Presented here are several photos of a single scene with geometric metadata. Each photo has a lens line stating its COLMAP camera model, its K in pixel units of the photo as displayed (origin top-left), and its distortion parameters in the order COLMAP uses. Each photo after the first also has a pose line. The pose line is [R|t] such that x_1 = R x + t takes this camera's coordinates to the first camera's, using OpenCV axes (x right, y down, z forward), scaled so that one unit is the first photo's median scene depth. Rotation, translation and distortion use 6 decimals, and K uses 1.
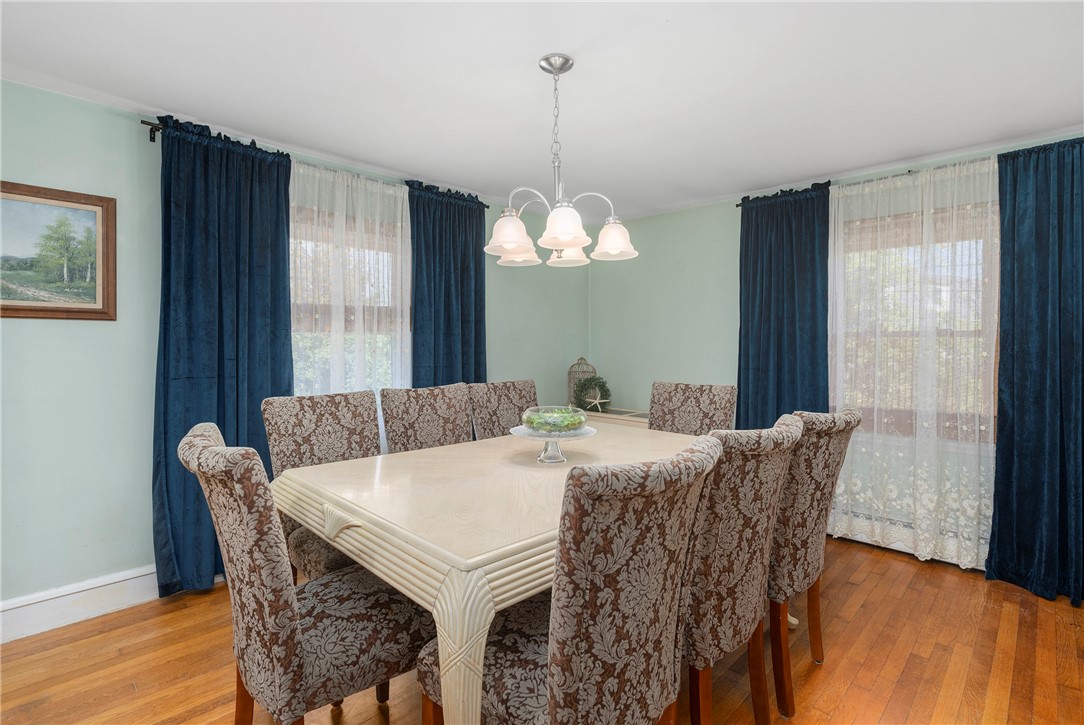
lens RADIAL K [[515.5, 0, 542.5], [0, 515.5, 355.6], [0, 0, 1]] dist [-0.001622, 0.000403]
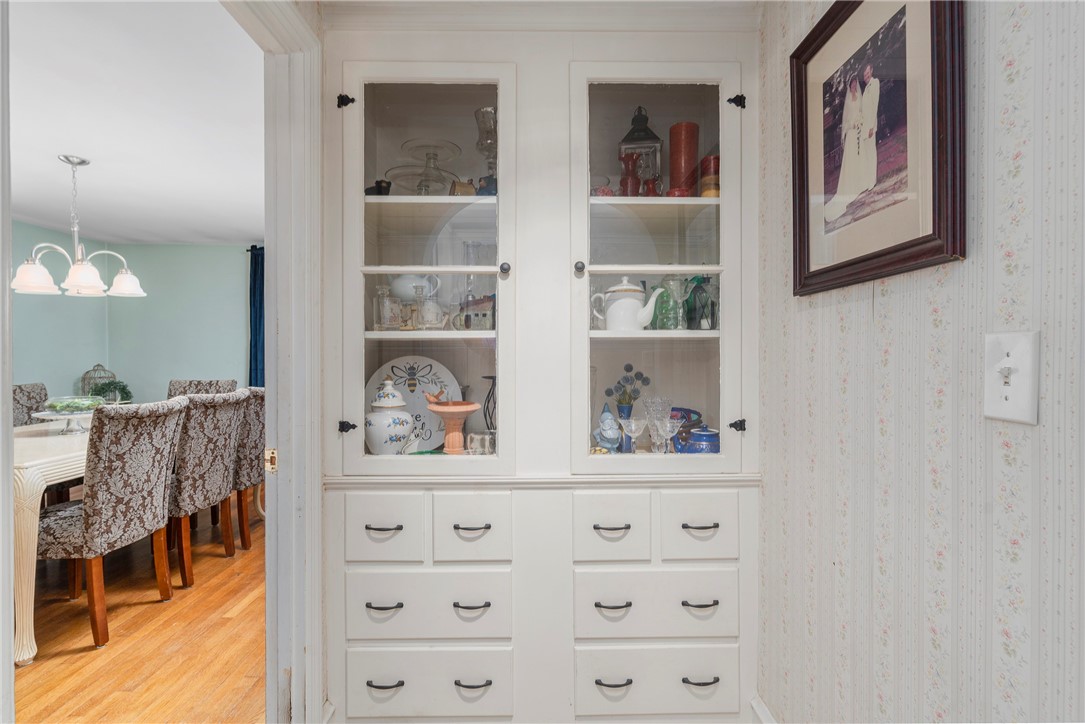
lens RADIAL K [[516.0, 0, 548.7], [0, 516.0, 358.8], [0, 0, 1]] dist [-0.001622, 0.000403]
pose [[0.698630, -0.009684, 0.715417, -0.136282], [0.016139, 0.999867, -0.002226, 0.035579], [-0.715301, 0.013102, 0.698694, -1.579716]]
